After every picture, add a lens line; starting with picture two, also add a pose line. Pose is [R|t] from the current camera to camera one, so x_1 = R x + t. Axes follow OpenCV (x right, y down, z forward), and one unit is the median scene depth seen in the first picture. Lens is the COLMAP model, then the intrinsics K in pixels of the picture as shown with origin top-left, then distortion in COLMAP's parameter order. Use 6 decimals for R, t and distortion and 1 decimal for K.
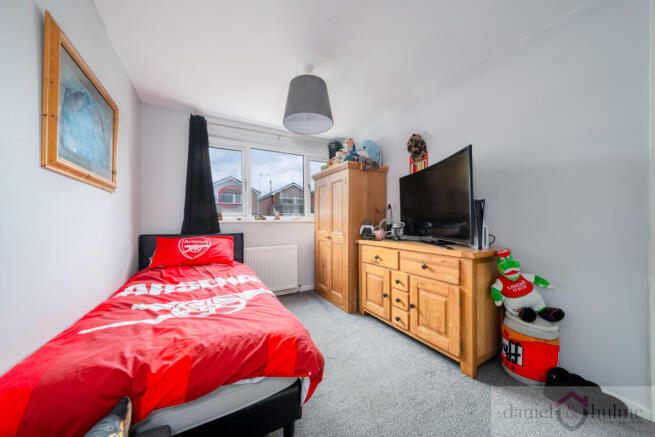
lens RADIAL K [[225.3, 0, 328.3], [0, 225.3, 222.5], [0, 0, 1]] dist [0.007345, -0.000147]
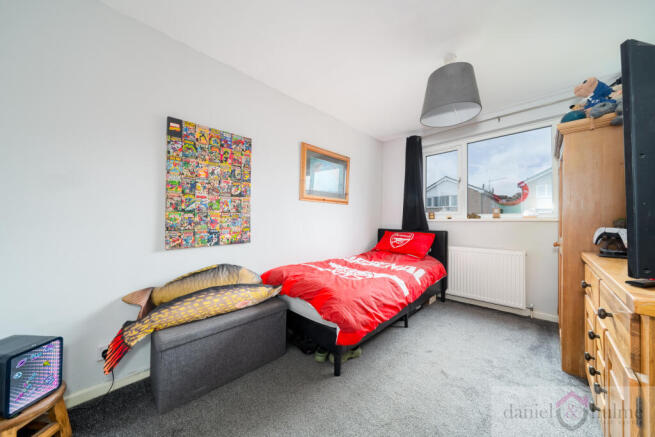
lens RADIAL K [[225.3, 0, 326.5], [0, 225.3, 217.4], [0, 0, 1]] dist [0.007345, -0.000147]
pose [[0.278867, -0.011114, -0.960266, 0.481497], [-0.006438, 0.999889, -0.013443, -0.000611], [0.960308, 0.009931, 0.278764, 0.193370]]
